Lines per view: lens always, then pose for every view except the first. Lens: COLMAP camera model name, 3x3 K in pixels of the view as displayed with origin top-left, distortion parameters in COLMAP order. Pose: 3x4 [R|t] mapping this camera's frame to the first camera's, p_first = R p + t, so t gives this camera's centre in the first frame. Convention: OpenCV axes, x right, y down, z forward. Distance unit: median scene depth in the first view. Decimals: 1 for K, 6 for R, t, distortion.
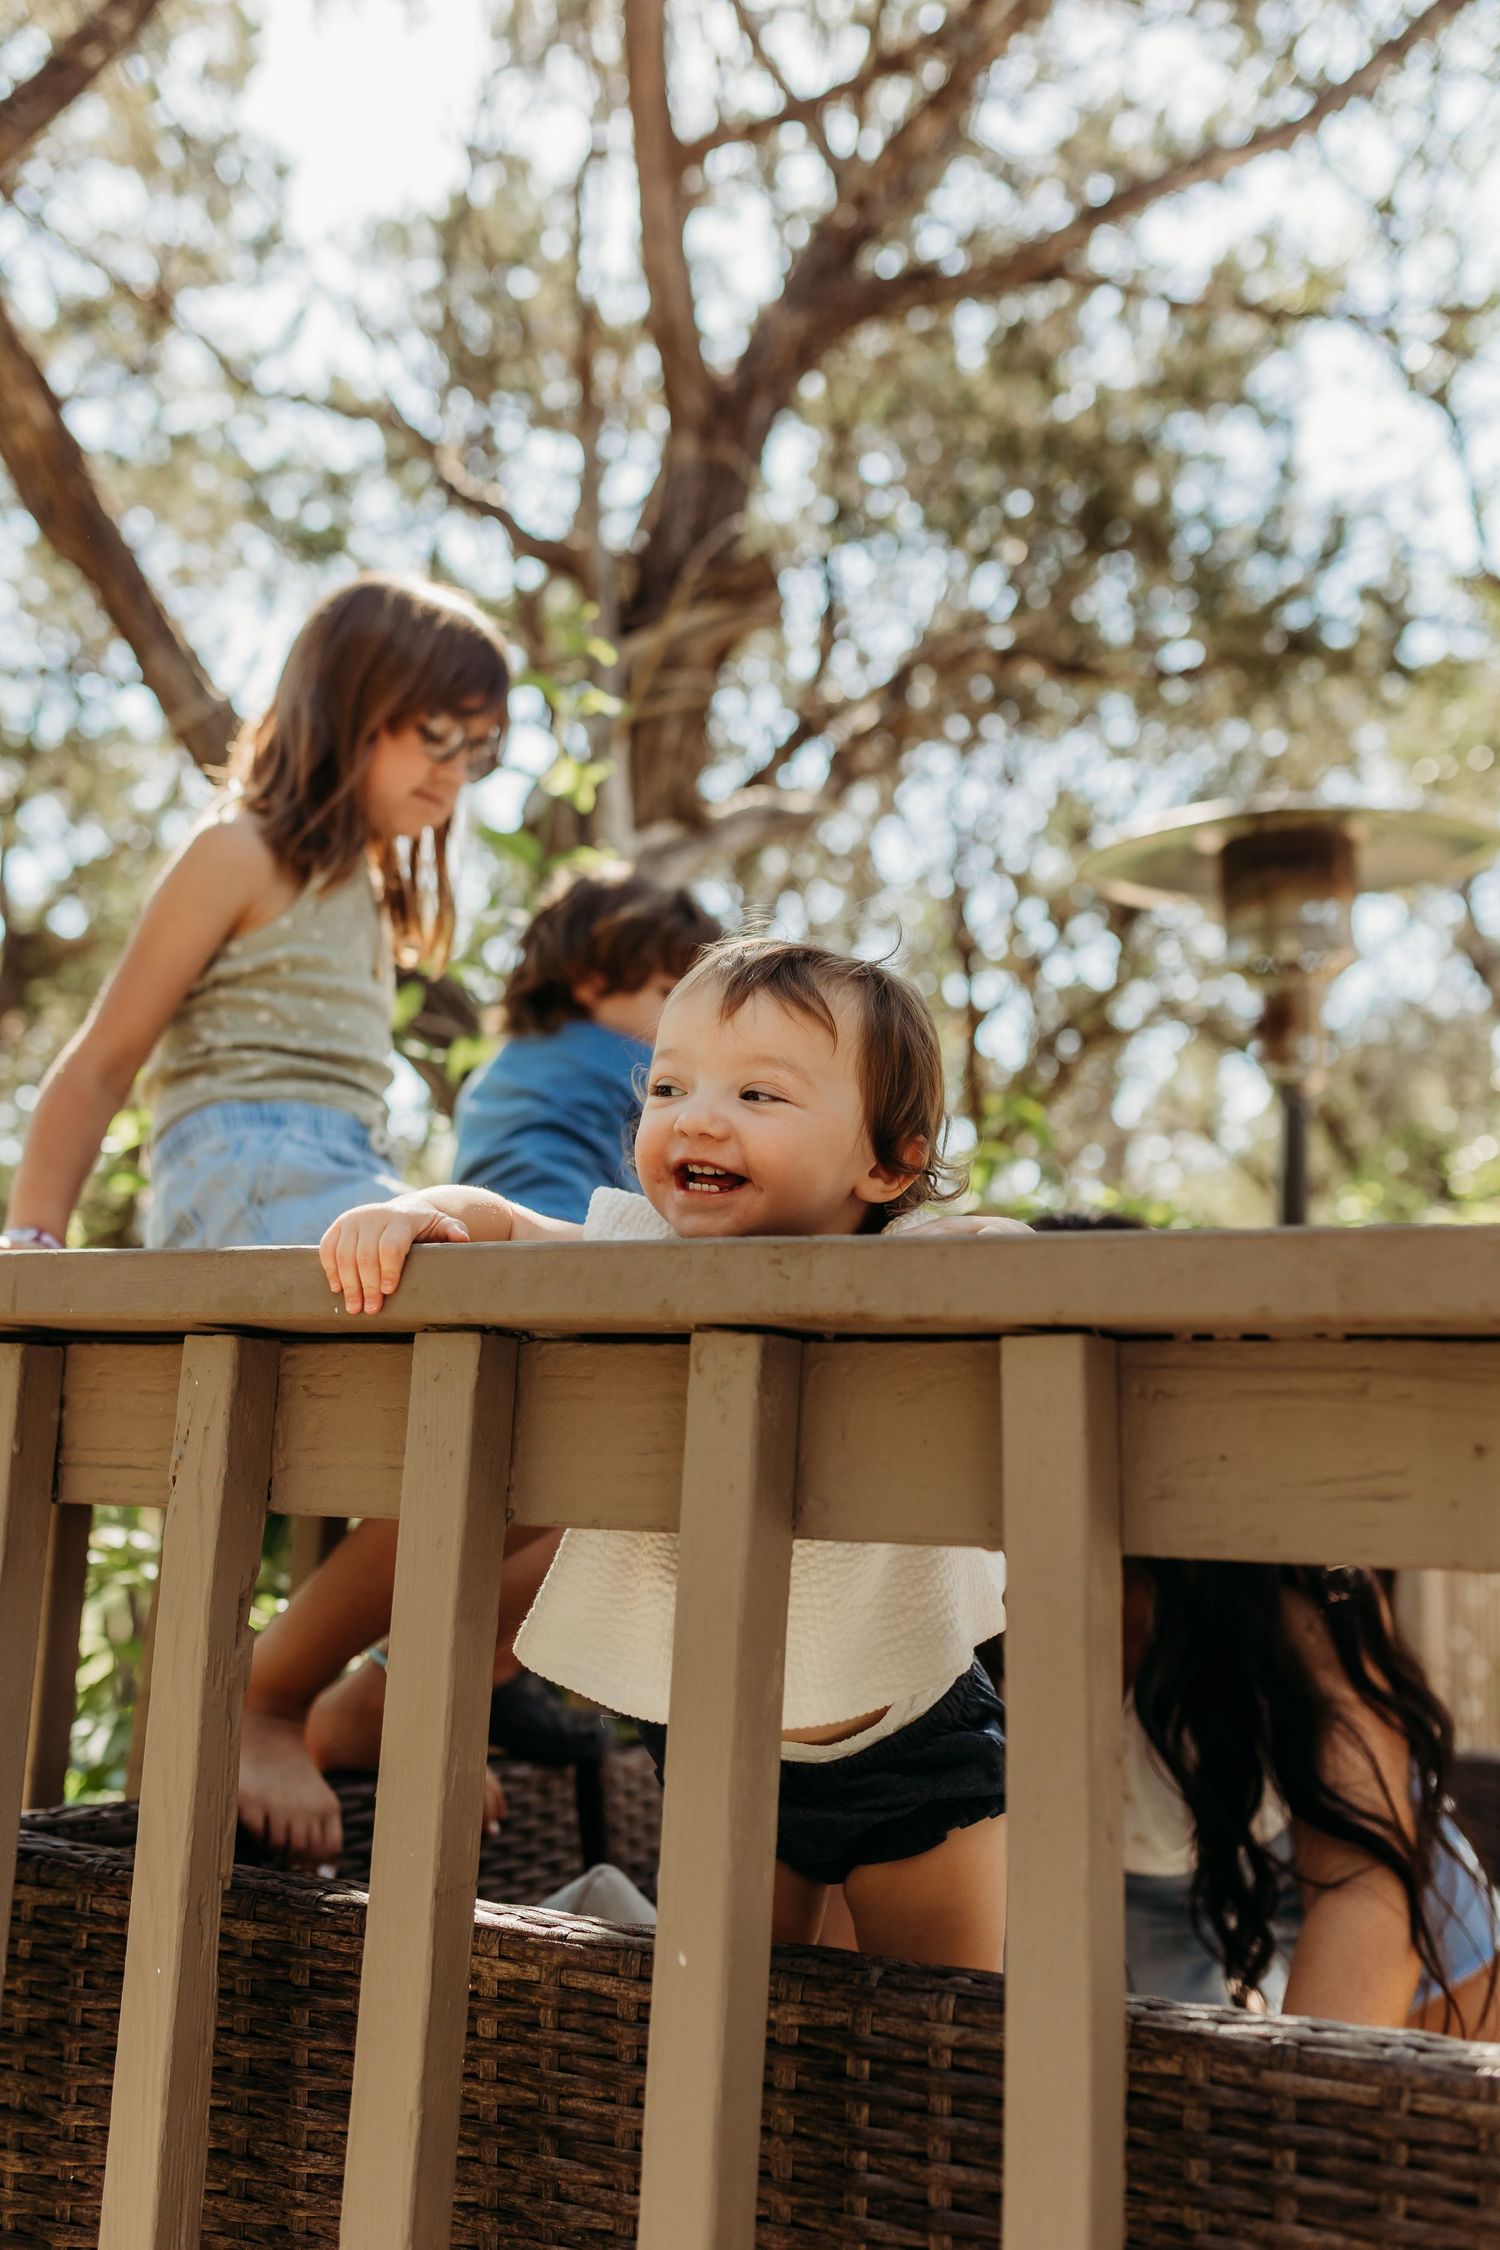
lens RADIAL K [[2183.7, 0, 978.9], [0, 2183.7, 1124.2], [0, 0, 1]] dist [-0.018155, 0.141779]
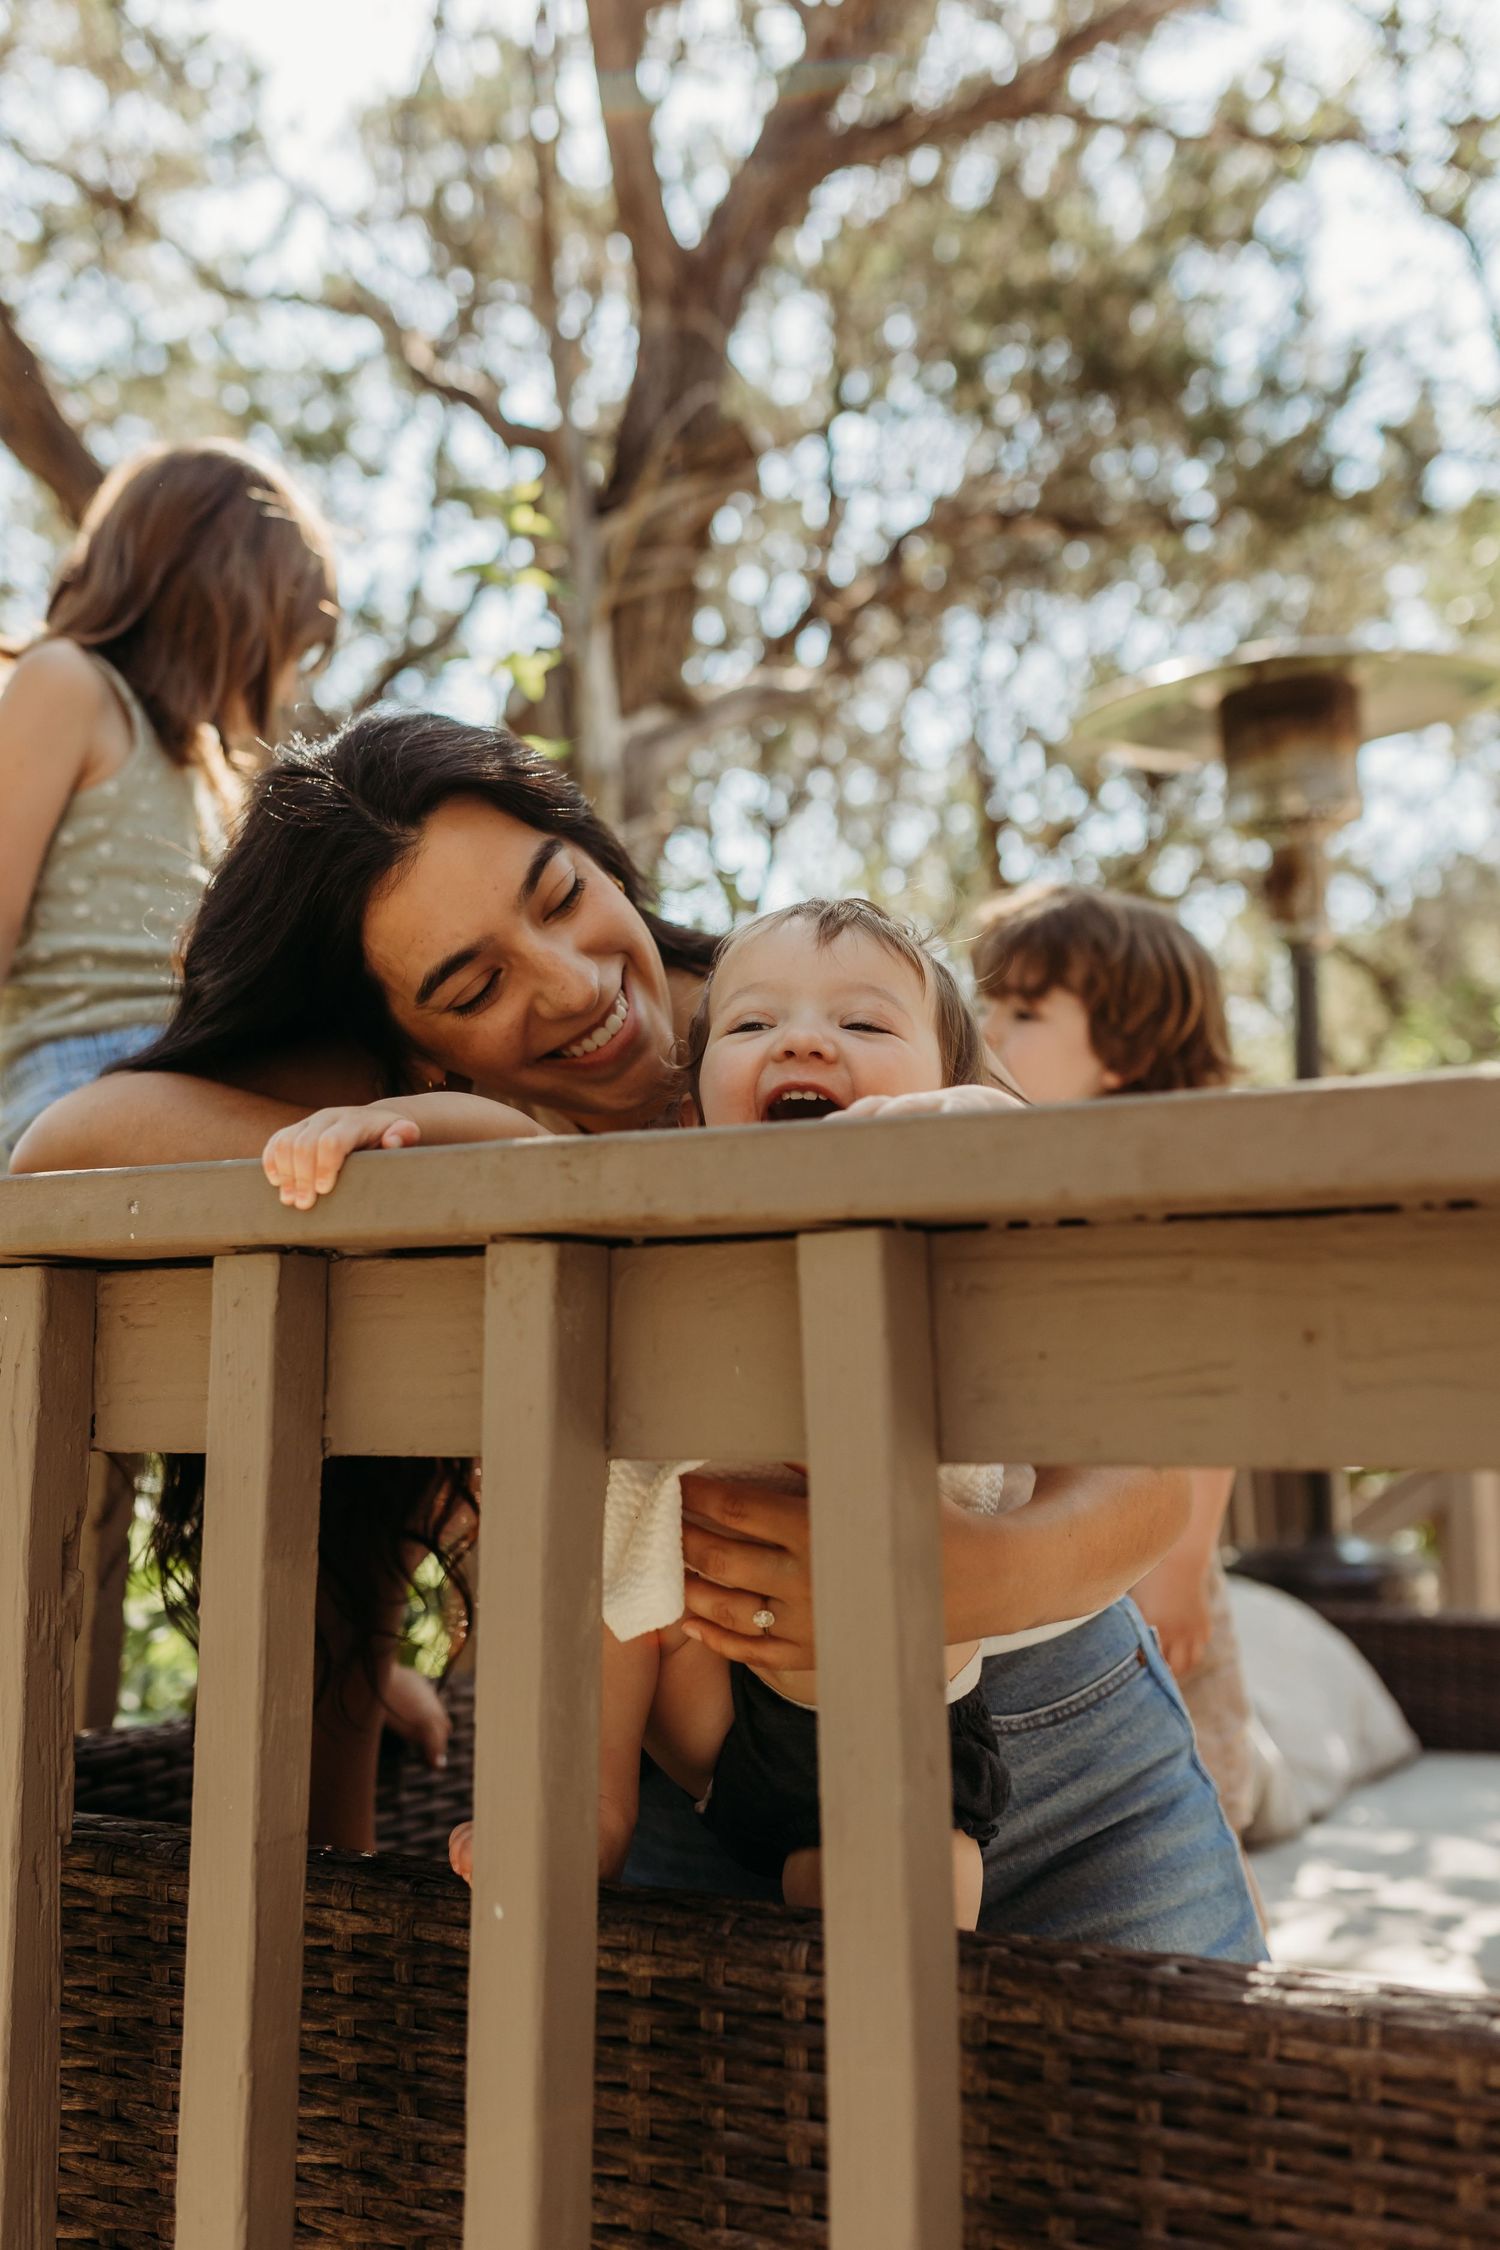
lens RADIAL K [[2192.5, 0, 964.5], [0, 2192.5, 1070.1], [0, 0, 1]] dist [0.017987, 0.010011]
pose [[0.997805, -0.049186, -0.044330, 0.093250], [0.050535, 0.998276, 0.029844, 0.003549], [0.042786, -0.032018, 0.998571, 0.065696]]
